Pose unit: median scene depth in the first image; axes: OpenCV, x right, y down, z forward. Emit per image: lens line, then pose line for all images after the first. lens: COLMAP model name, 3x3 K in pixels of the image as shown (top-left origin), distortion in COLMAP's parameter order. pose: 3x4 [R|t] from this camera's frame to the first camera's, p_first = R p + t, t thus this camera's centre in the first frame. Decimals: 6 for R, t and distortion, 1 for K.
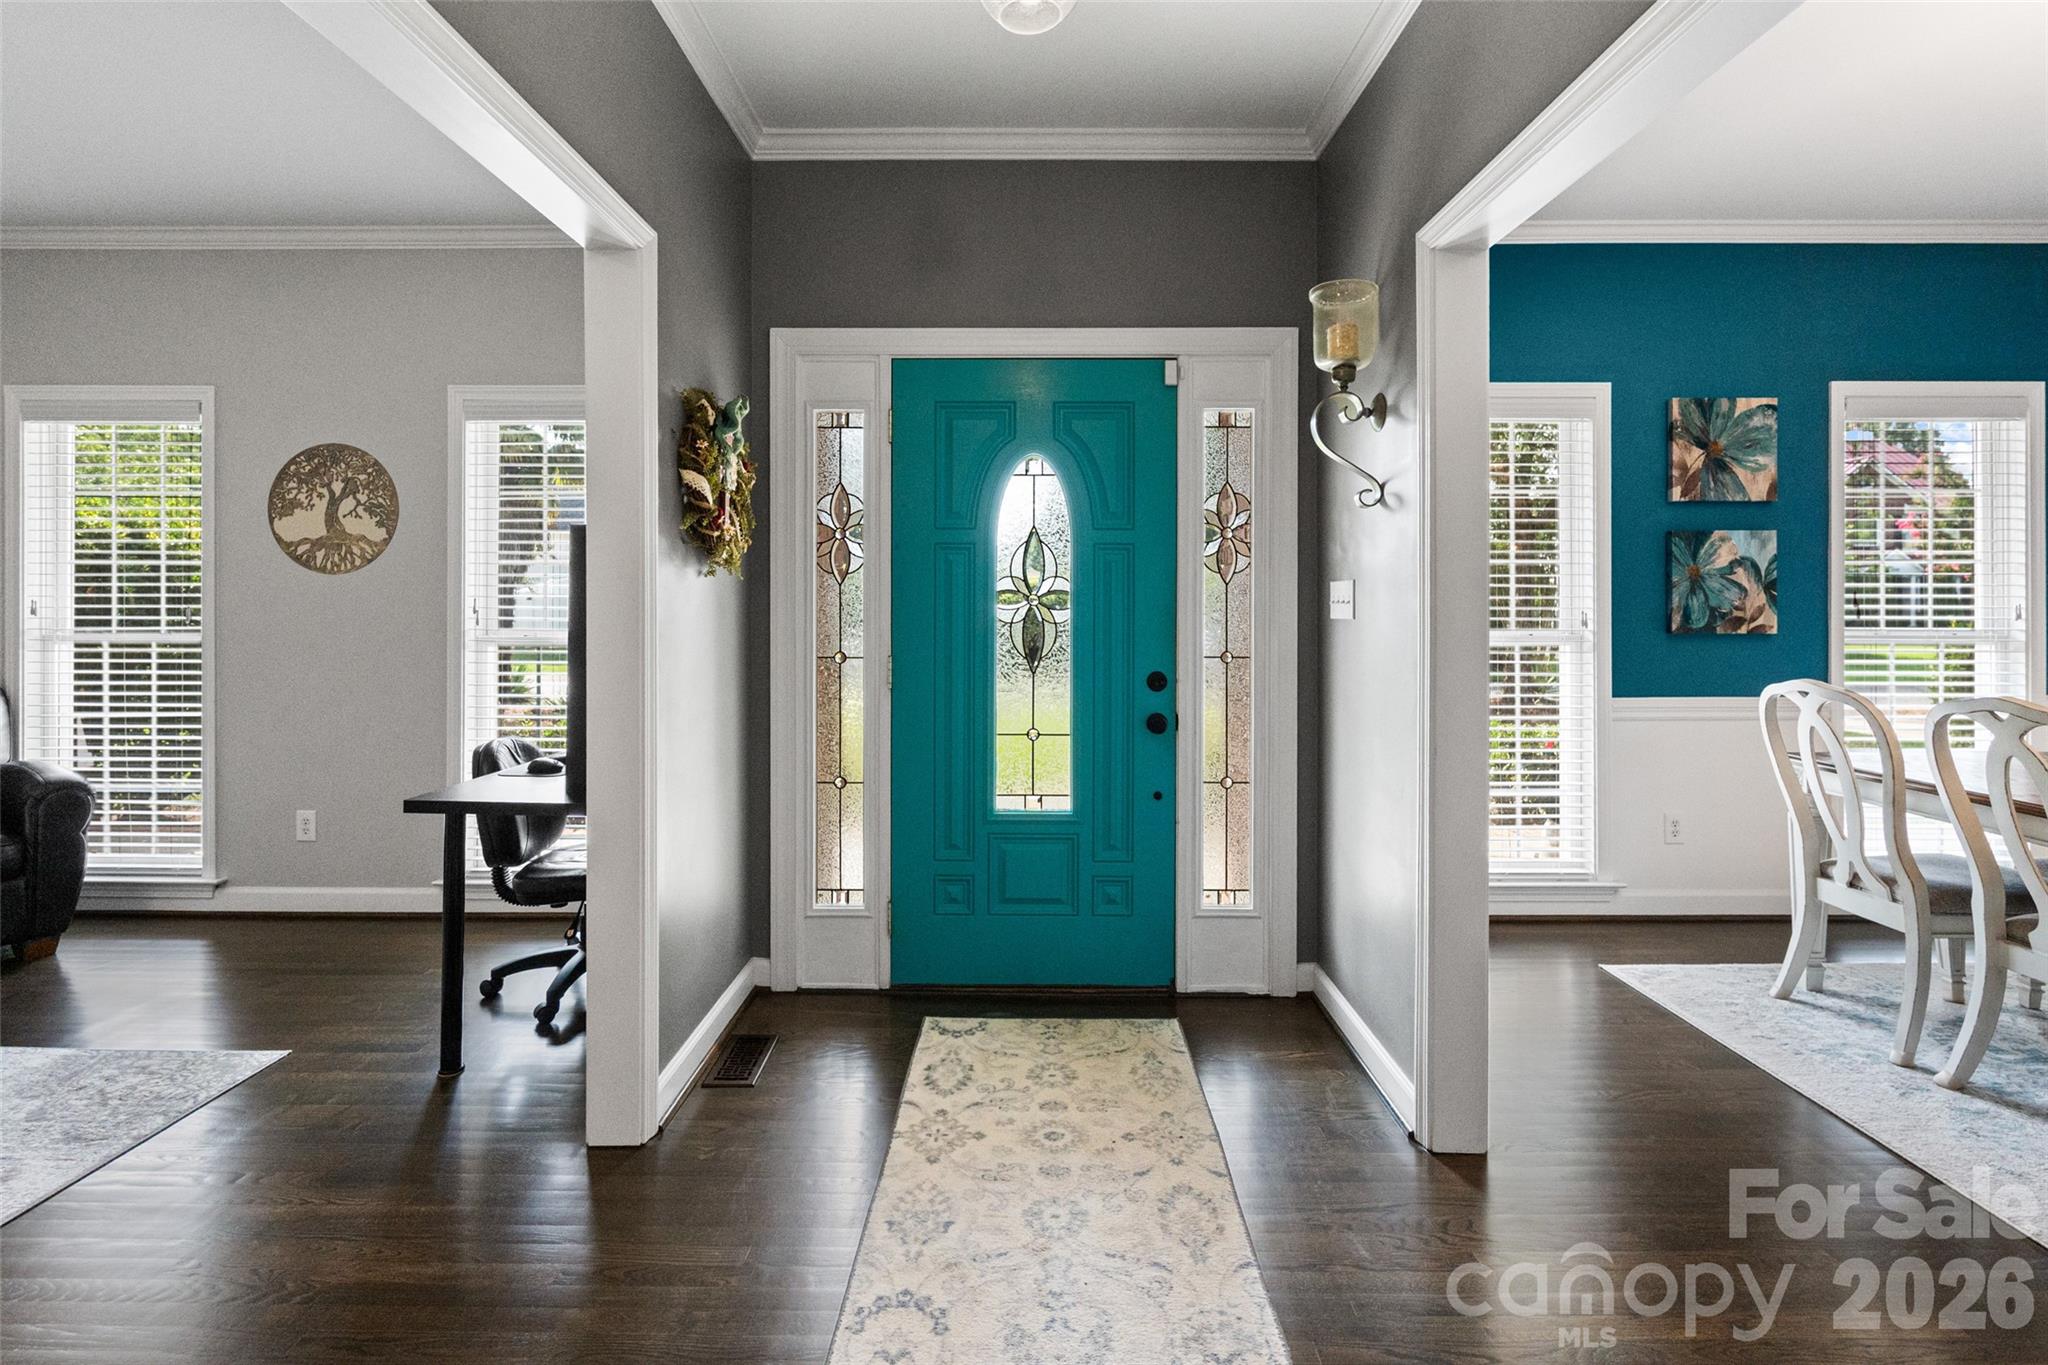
lens RADIAL K [[966.0, 0, 1027.1], [0, 966.0, 604.8], [0, 0, 1]] dist [-0.004210, -0.000310]
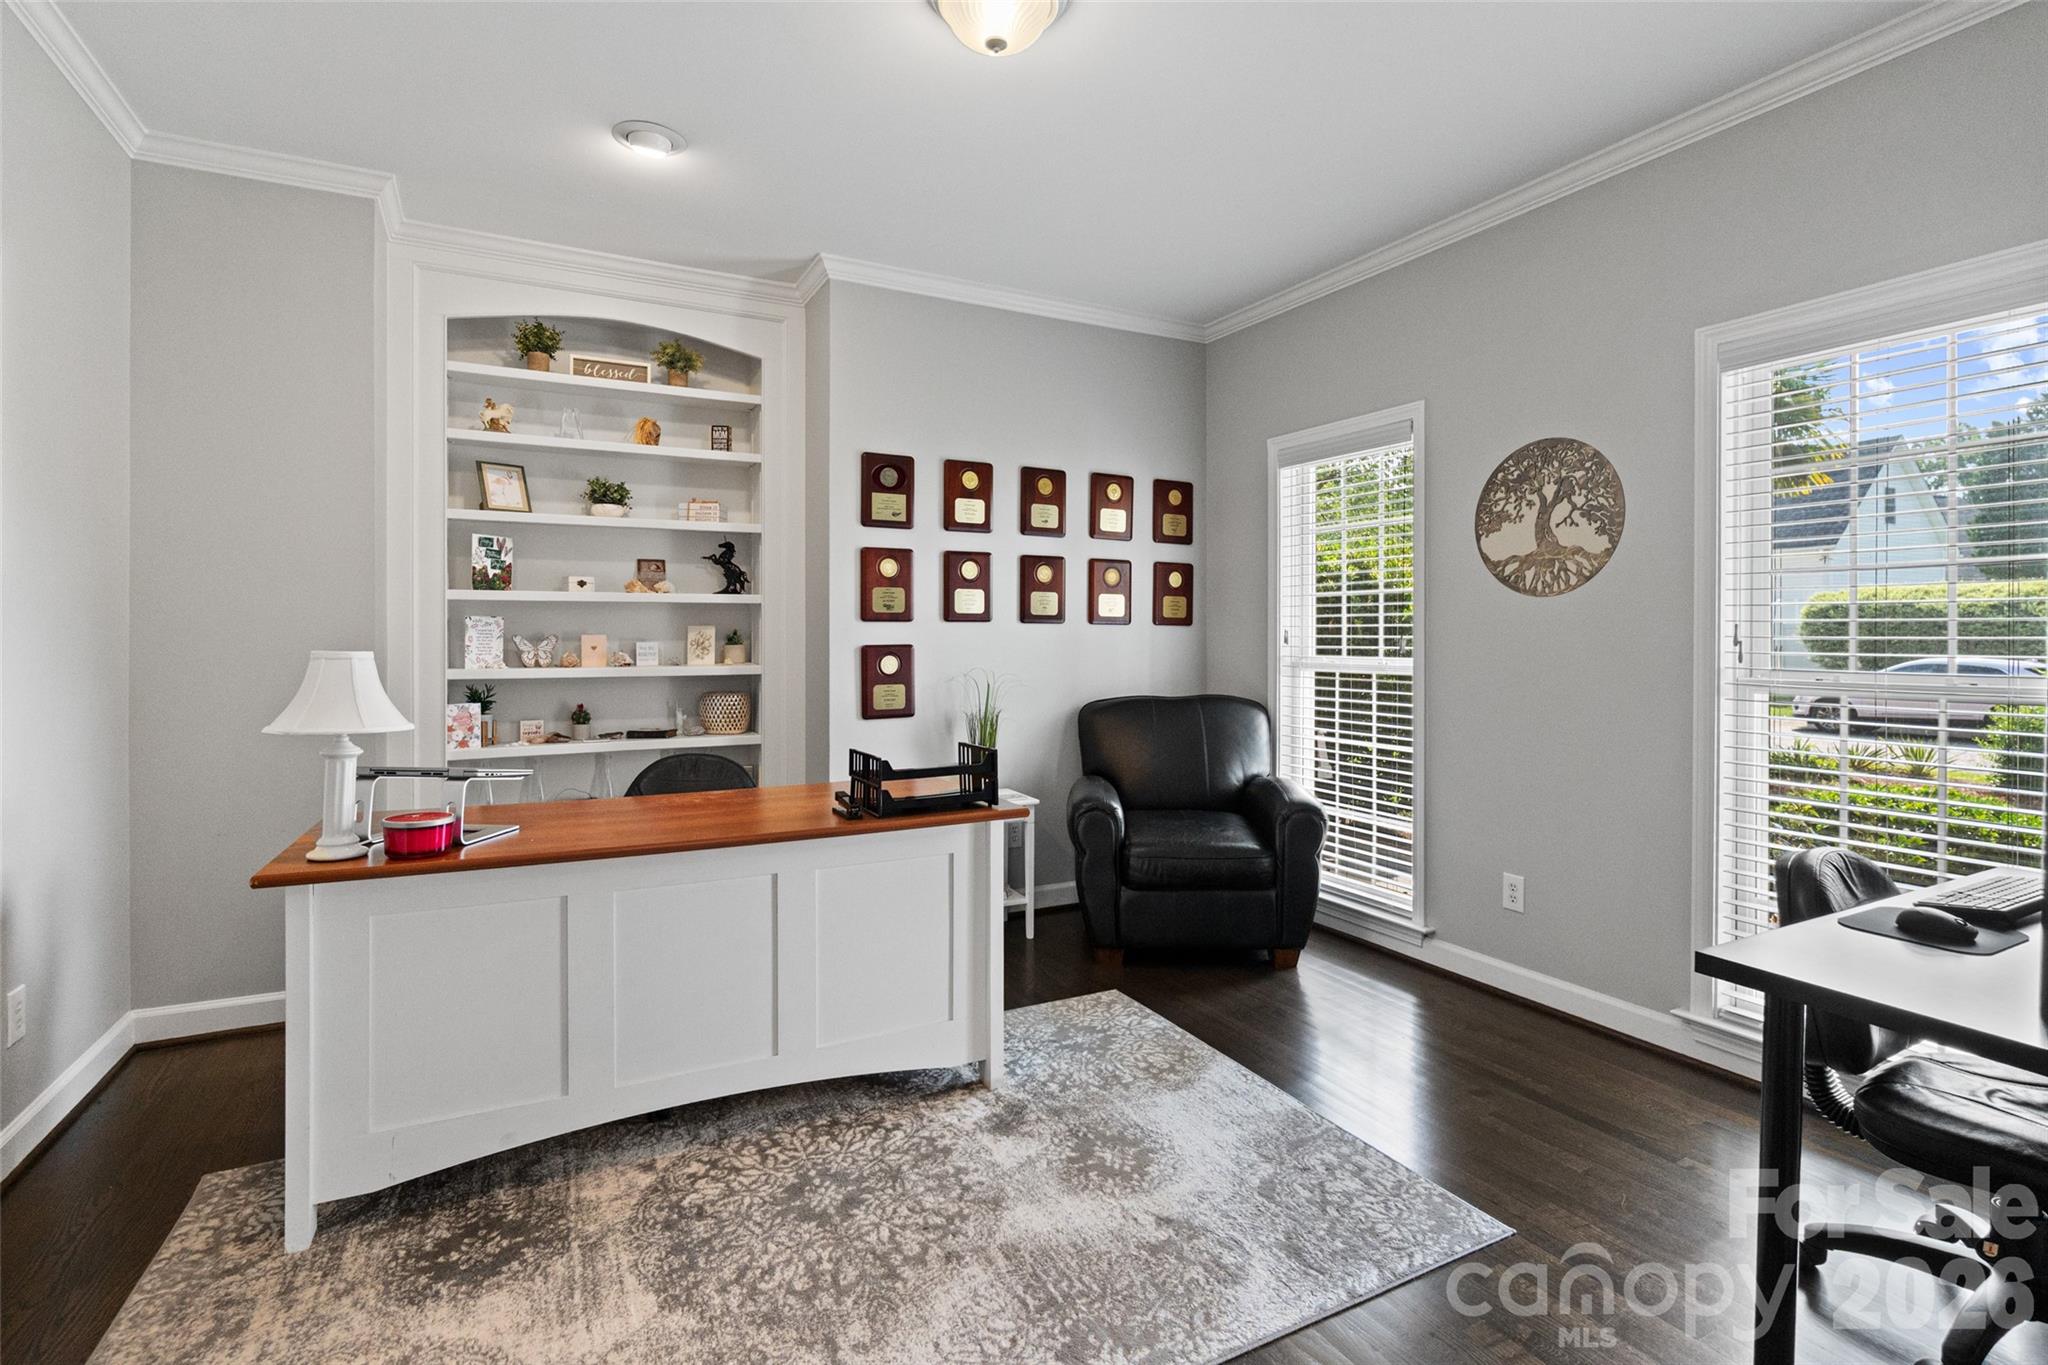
lens RADIAL K [[966.0, 0, 1033.2], [0, 966.0, 639.0], [0, 0, 1]] dist [-0.004210, -0.000310]
pose [[0.473678, 0.001738, -0.880696, -0.197575], [-0.003292, 0.999995, 0.000203, 0.005998], [0.880692, 0.002803, 0.473681, 0.219867]]
